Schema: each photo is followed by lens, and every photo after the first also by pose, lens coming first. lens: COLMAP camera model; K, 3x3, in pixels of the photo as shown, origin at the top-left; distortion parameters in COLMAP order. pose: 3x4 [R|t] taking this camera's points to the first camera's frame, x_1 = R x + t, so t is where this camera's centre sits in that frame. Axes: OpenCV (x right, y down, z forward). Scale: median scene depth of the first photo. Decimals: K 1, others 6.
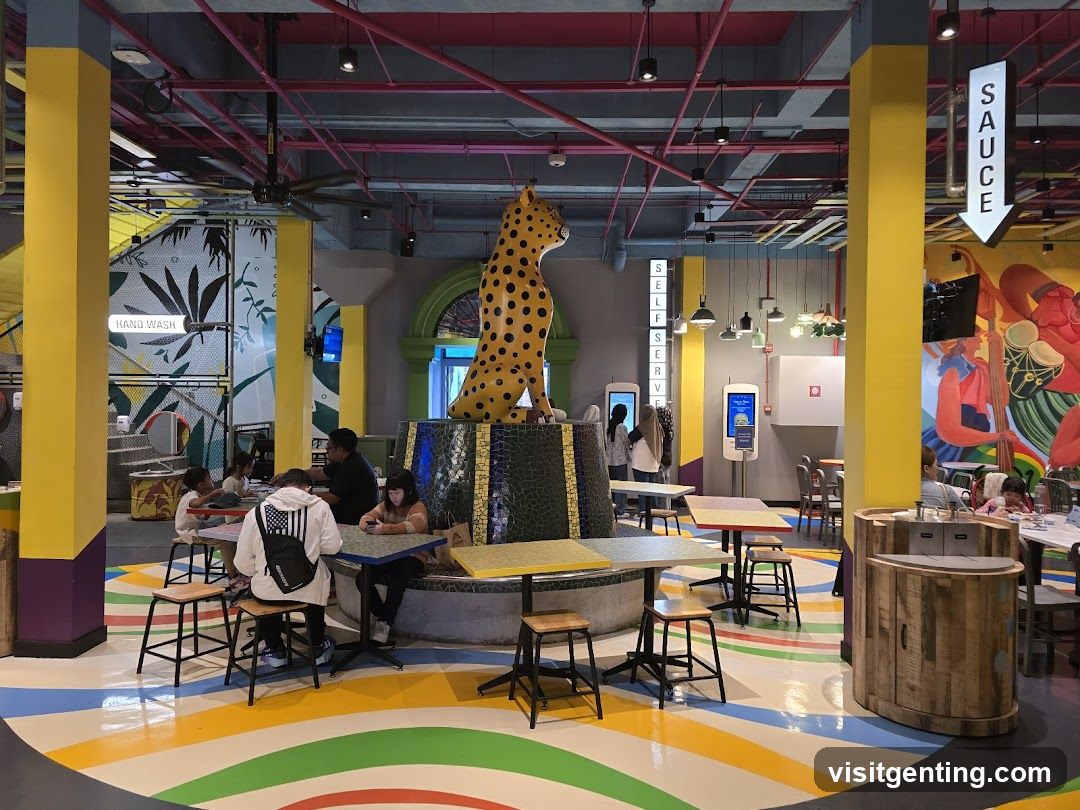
lens RADIAL K [[762.1, 0, 537.0], [0, 762.1, 400.5], [0, 0, 1]] dist [0.121616, -0.138331]
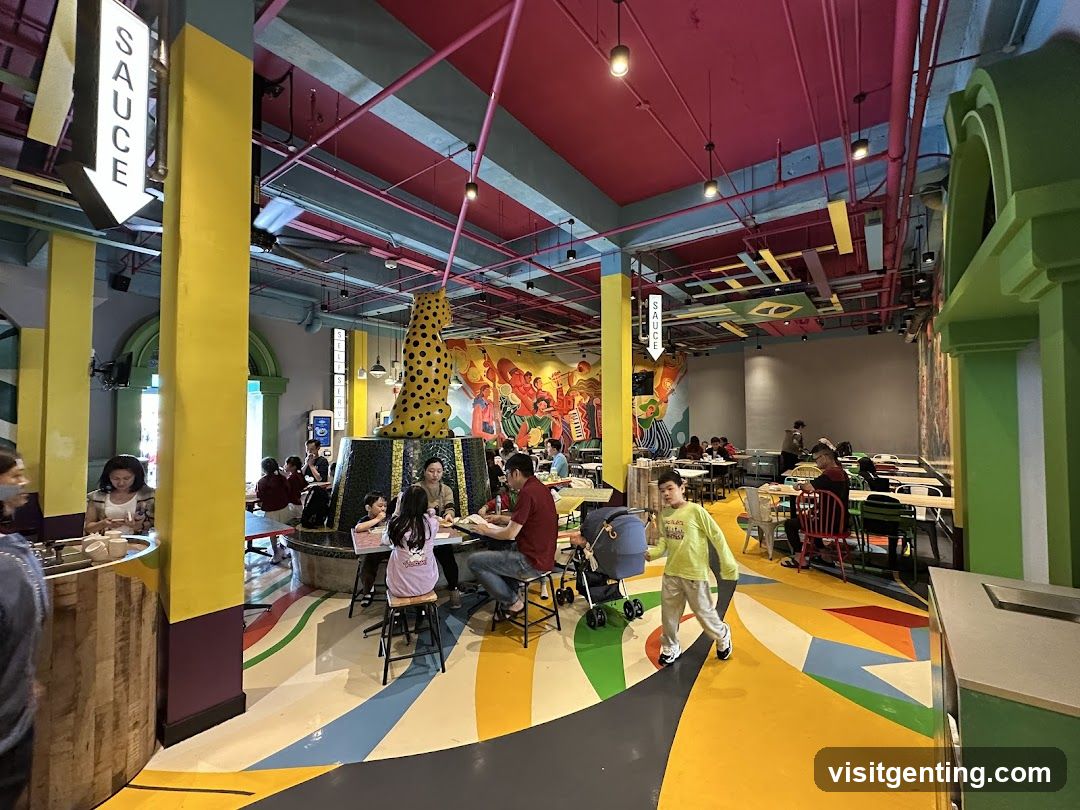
lens RADIAL K [[452.4, 0, 540.0], [0, 452.4, 405.0], [0, 0, 1]] dist [0.000158, 0.000029]
pose [[0.576317, 0.014773, 0.817093, -0.379114], [0.012245, 0.999568, -0.026708, -0.005432], [-0.817135, 0.025398, 0.575887, 0.182187]]
